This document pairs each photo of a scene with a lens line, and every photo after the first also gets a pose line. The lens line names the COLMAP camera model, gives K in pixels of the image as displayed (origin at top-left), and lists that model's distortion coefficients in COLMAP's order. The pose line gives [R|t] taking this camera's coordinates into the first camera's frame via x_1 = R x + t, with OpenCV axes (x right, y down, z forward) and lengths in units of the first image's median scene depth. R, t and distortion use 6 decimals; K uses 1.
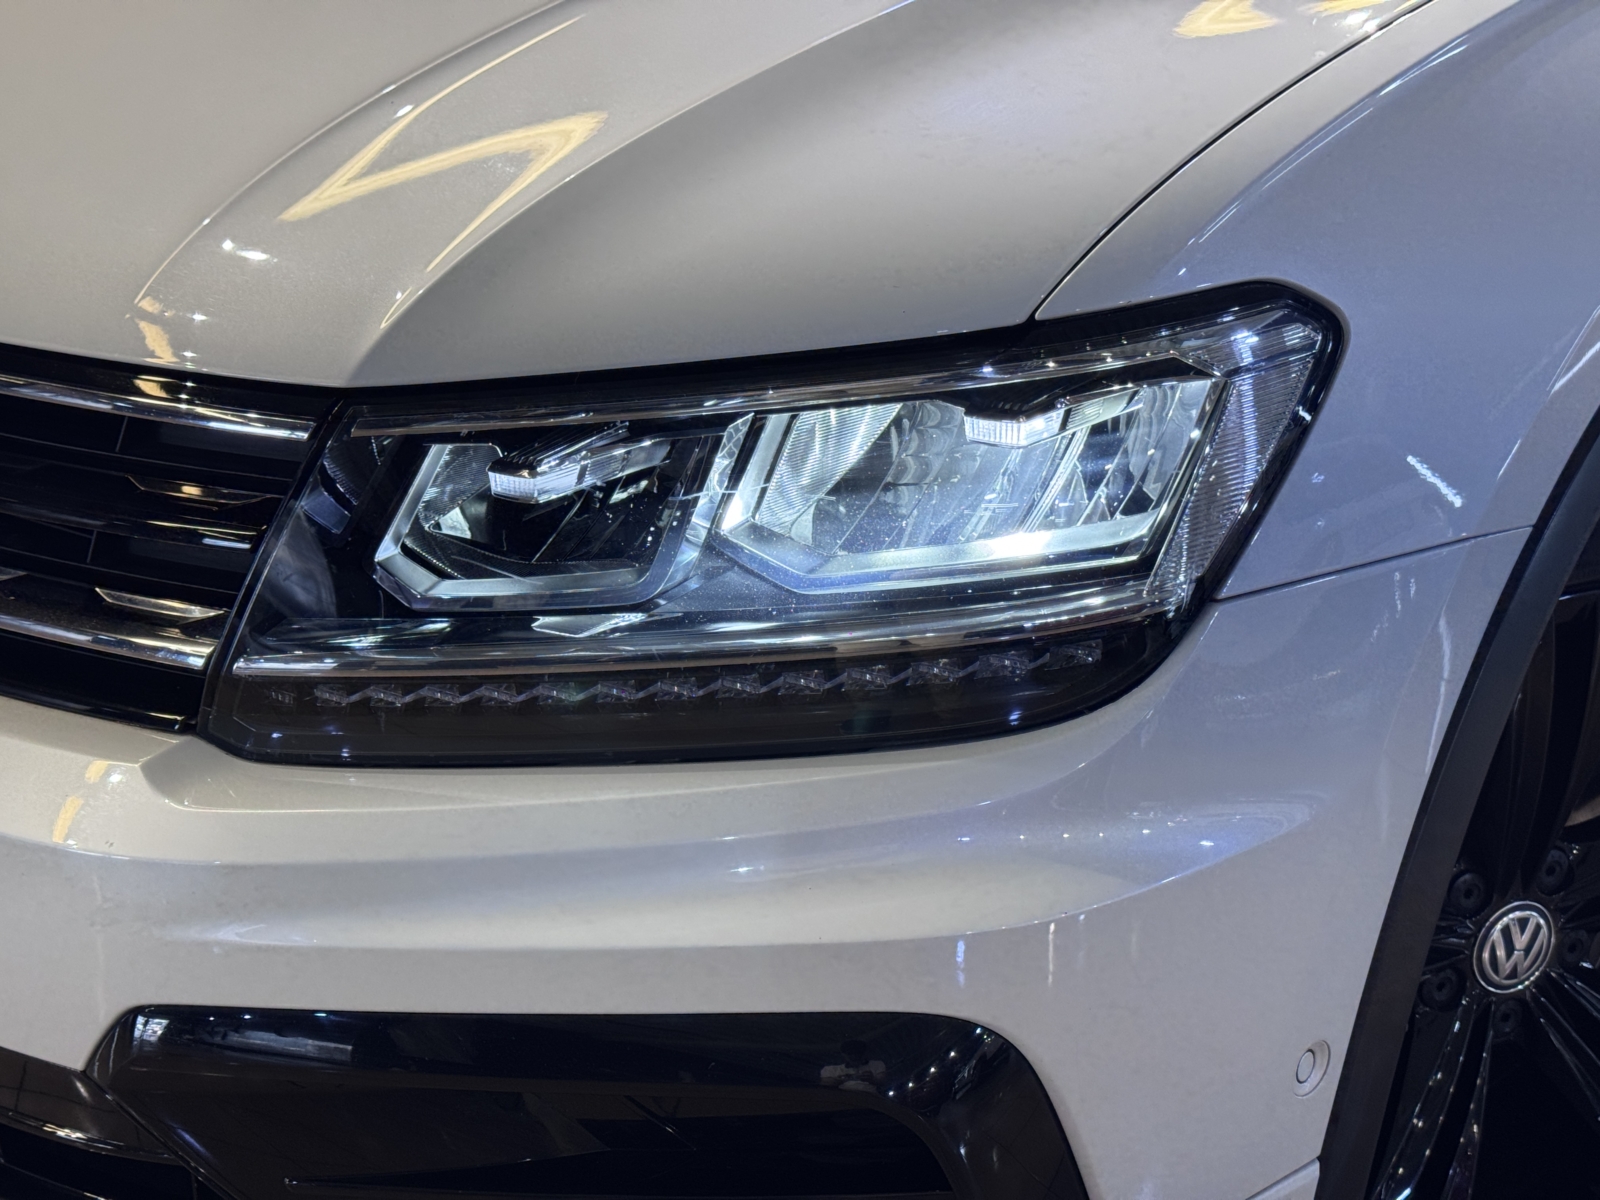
lens RADIAL K [[2243.3, 0, 805.9], [0, 2243.3, 602.1], [0, 0, 1]] dist [0.123194, 0.000000]
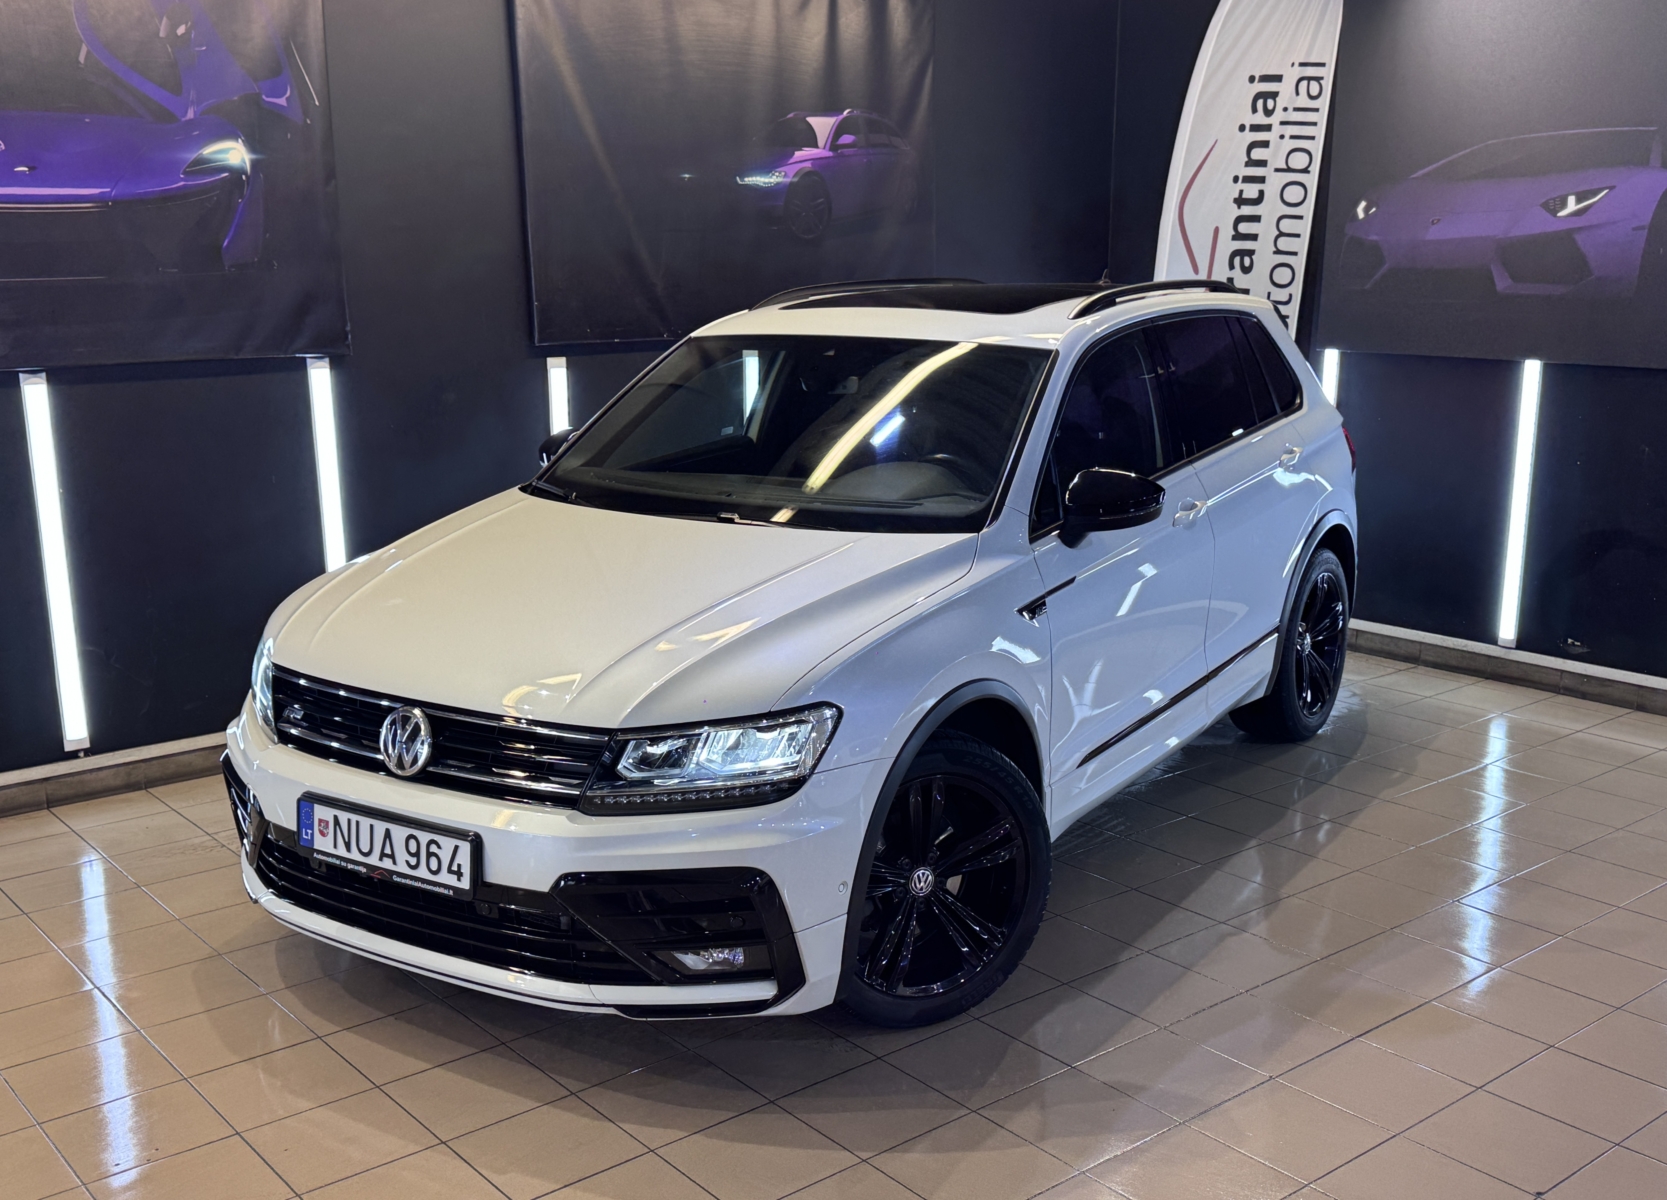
lens RADIAL K [[1739.7, 0, 840.9], [0, 1739.7, 608.5], [0, 0, 1]] dist [0.014129, 0.000000]
pose [[0.995524, -0.007751, 0.094185, -0.079894], [0.020963, 0.989913, -0.140115, 0.150099], [-0.092149, 0.141463, 0.985645, -2.287951]]
